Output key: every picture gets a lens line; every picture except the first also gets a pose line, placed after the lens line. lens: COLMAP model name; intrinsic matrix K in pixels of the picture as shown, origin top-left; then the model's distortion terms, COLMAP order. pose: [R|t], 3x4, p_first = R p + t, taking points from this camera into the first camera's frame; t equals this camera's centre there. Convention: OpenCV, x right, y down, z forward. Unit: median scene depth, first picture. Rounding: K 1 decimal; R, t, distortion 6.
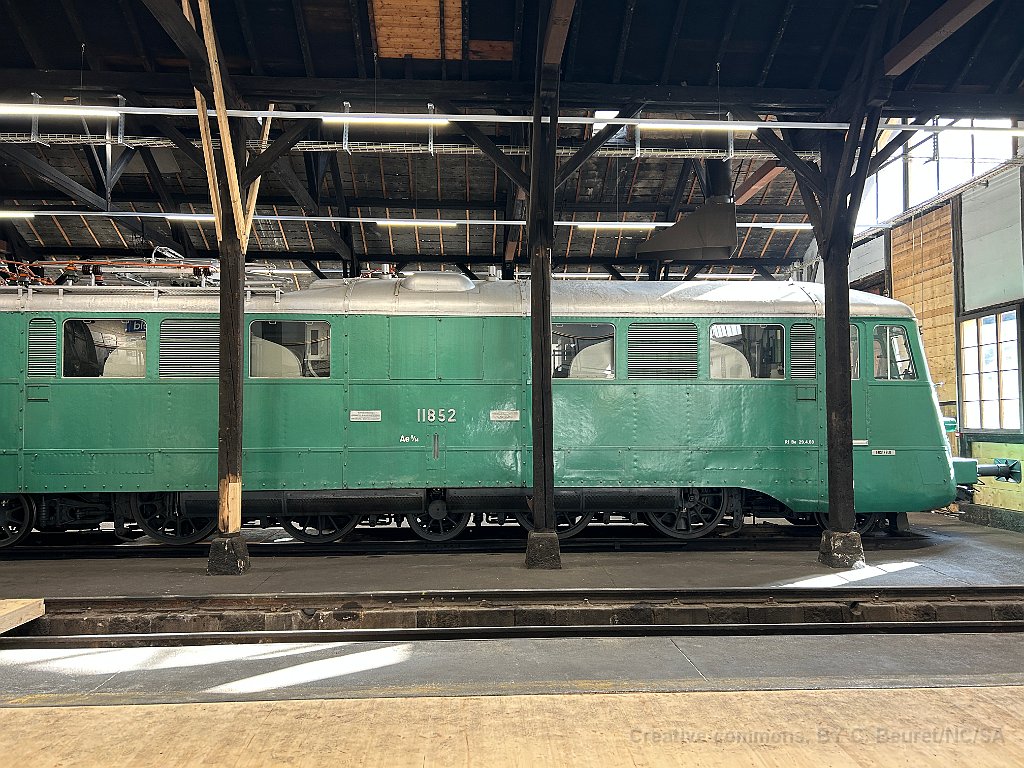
lens RADIAL K [[788.4, 0, 512.0], [0, 788.4, 384.0], [0, 0, 1]] dist [-0.007134, -0.004612]
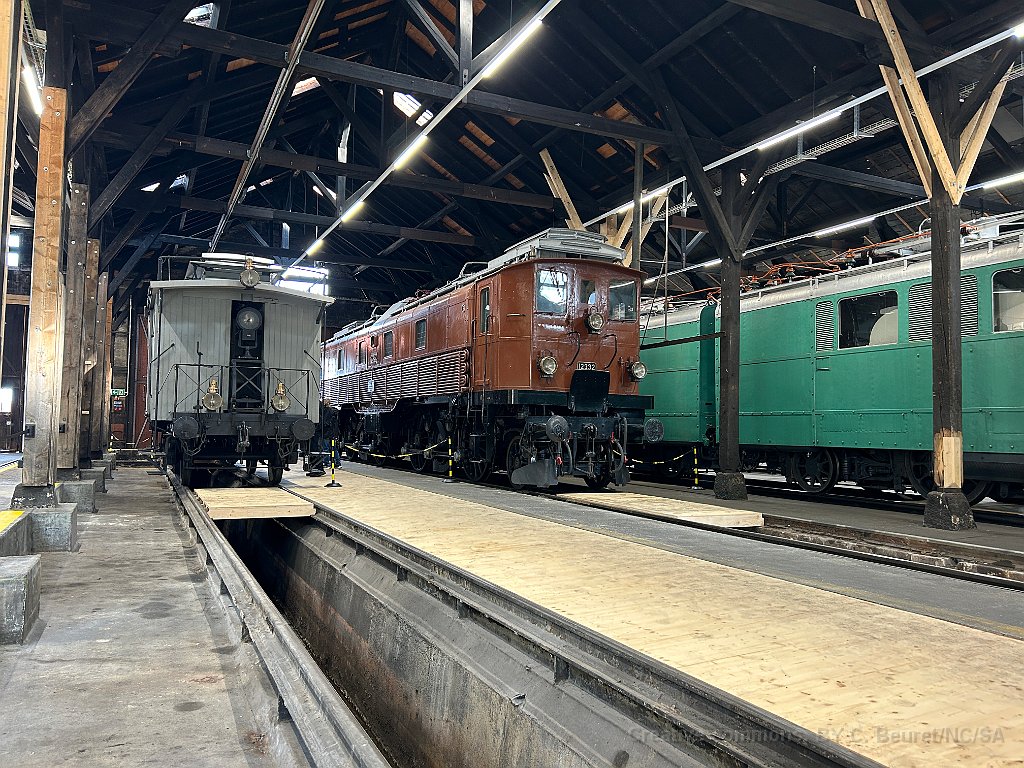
lens RADIAL K [[788.4, 0, 512.0], [0, 788.4, 384.0], [0, 0, 1]] dist [-0.007134, -0.004612]
pose [[0.375846, -0.037217, -0.925935, 0.366786], [0.021787, 0.999272, -0.031321, 0.077360], [0.926426, -0.008402, 0.376383, 0.116825]]
